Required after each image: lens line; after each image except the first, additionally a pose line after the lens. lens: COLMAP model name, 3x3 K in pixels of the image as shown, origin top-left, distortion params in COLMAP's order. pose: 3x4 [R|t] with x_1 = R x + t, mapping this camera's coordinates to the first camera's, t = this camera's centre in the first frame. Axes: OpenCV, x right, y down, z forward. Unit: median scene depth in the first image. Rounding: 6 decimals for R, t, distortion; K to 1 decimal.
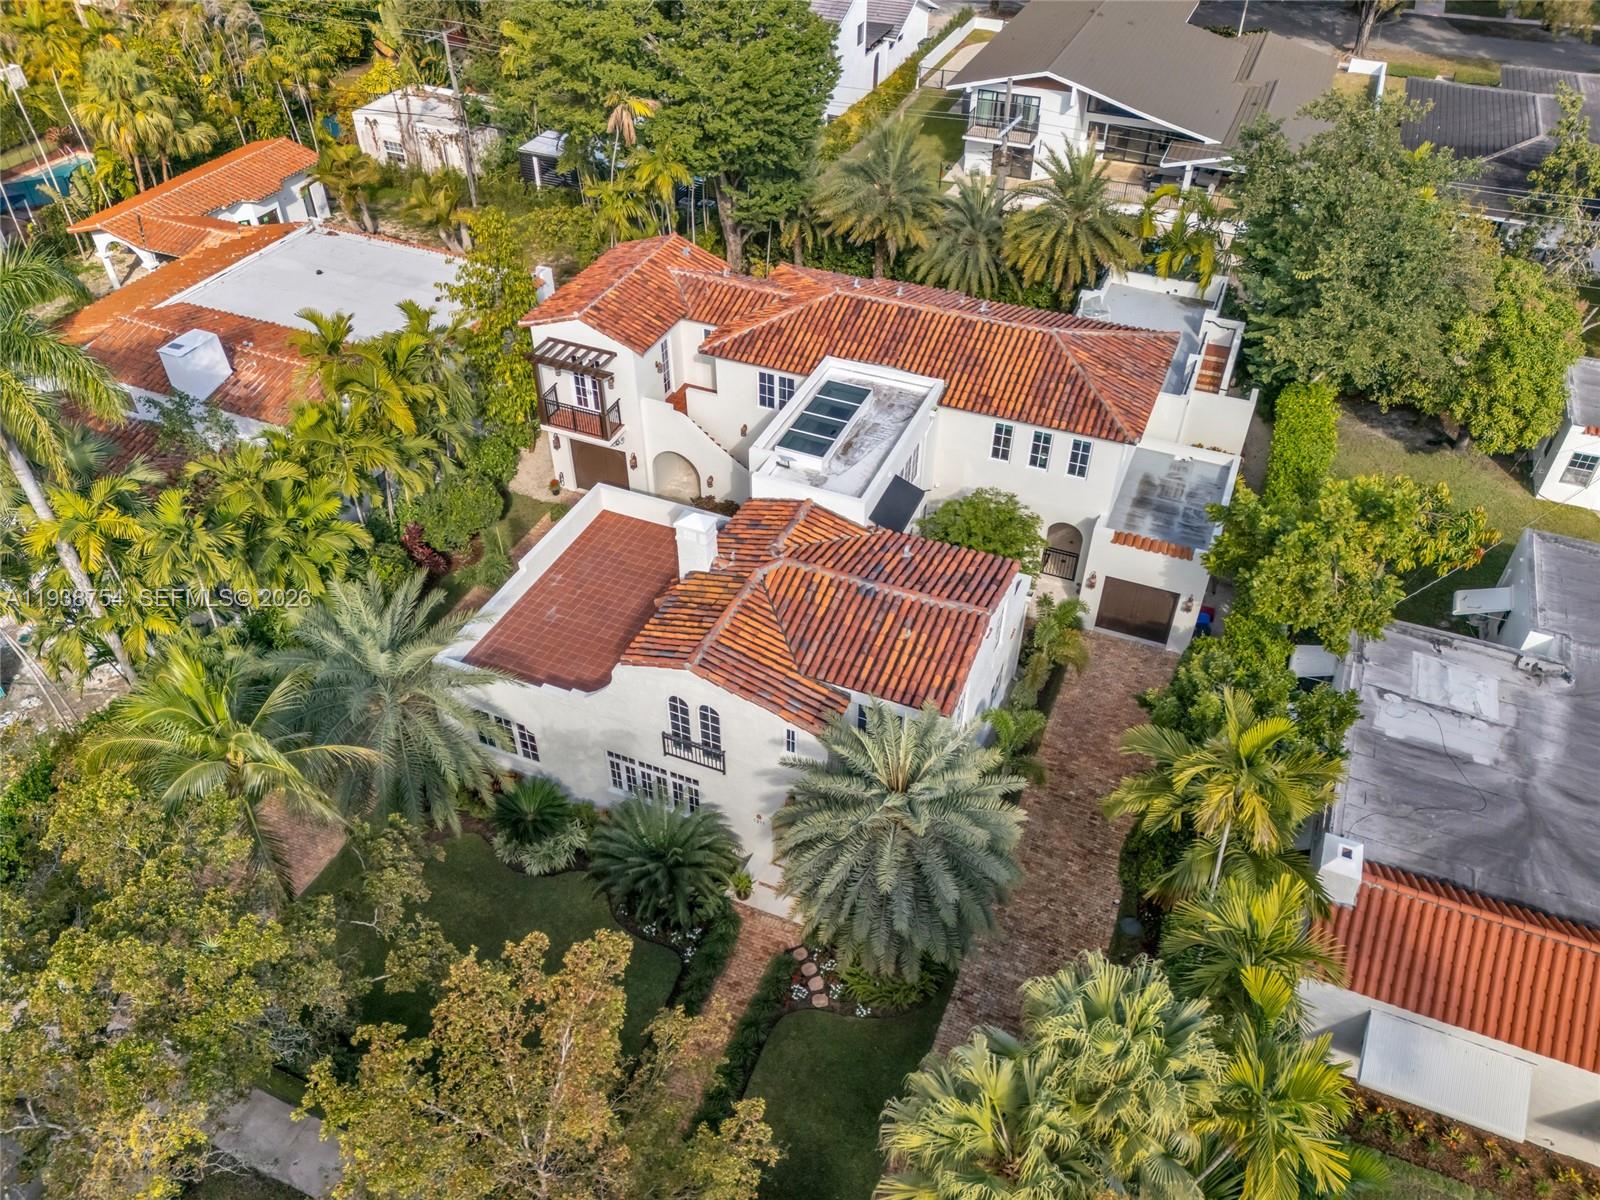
lens RADIAL K [[1139.1, 0, 800.0], [0, 1139.1, 600.0], [0, 0, 1]] dist [-0.000266, -0.000022]
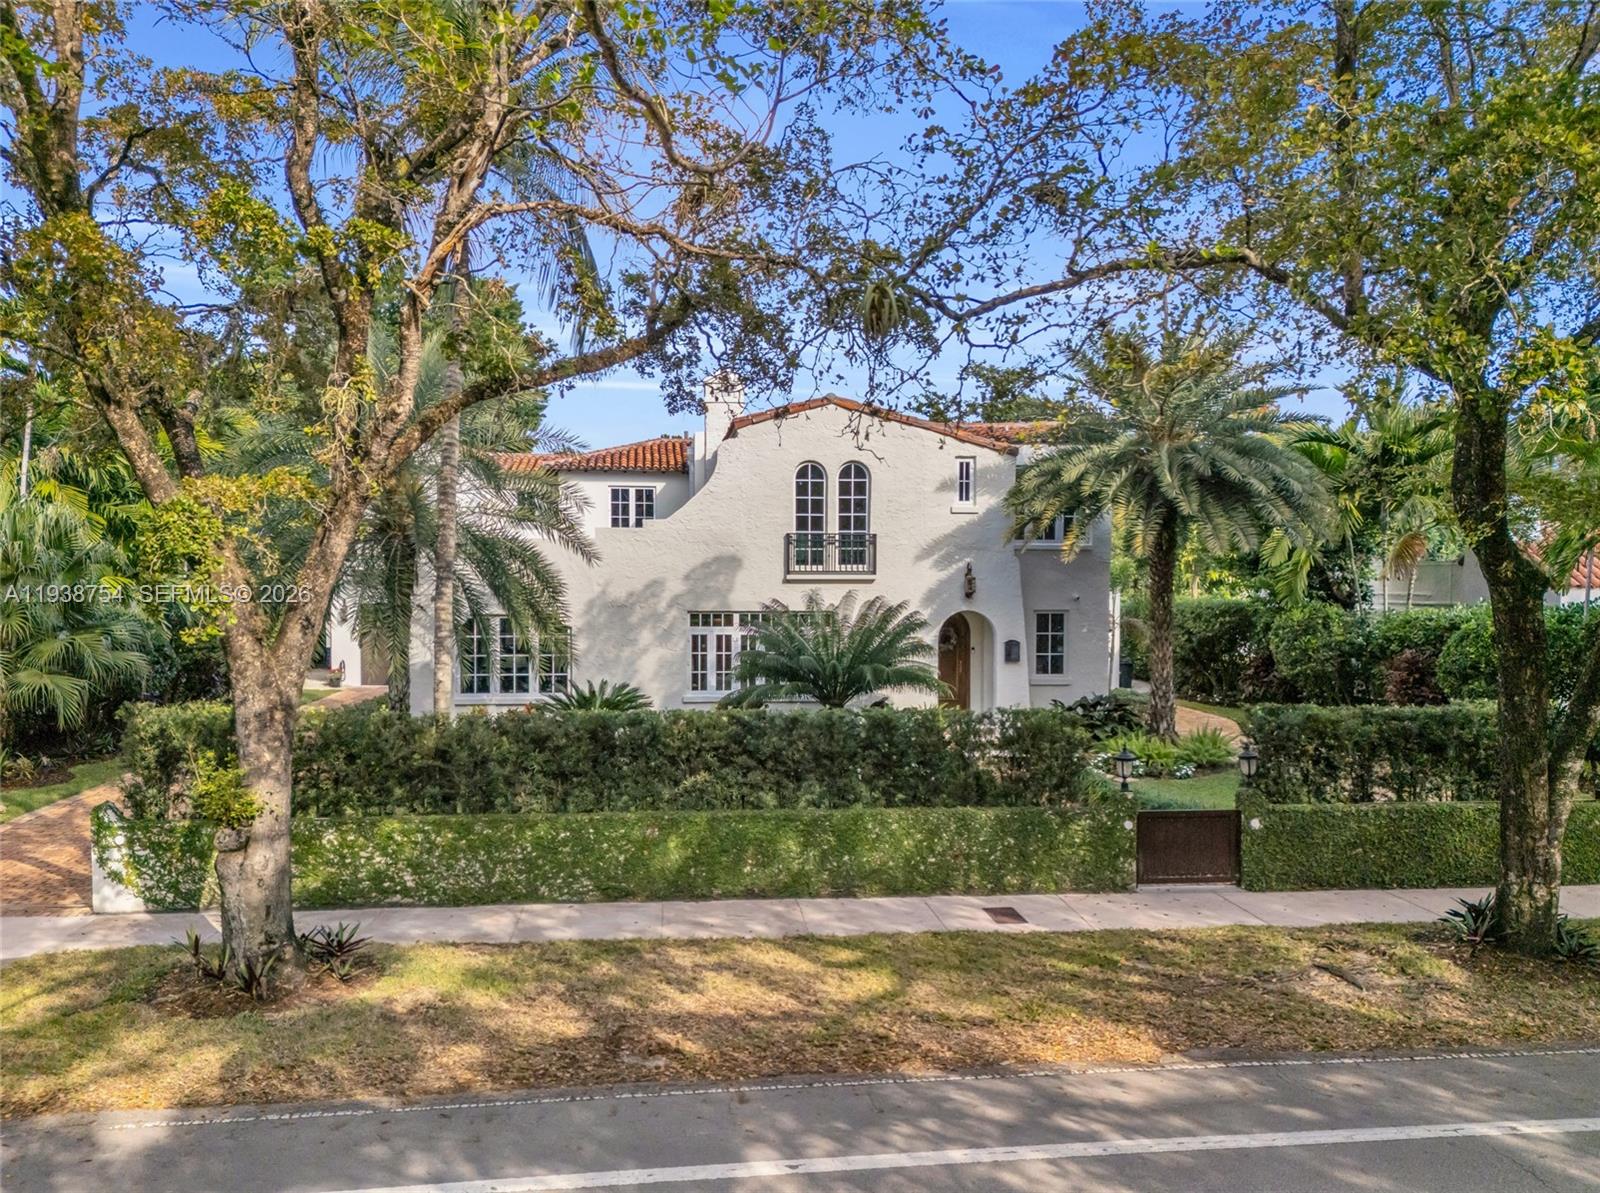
lens RADIAL K [[1139.1, 0, 800.0], [0, 1139.1, 596.5], [0, 0, 1]] dist [-0.000266, -0.000022]
pose [[0.858617, 0.005214, 0.512591, -0.495572], [0.332216, 0.755875, -0.564168, 0.571616], [-0.390396, 0.654696, 0.647275, 0.537122]]
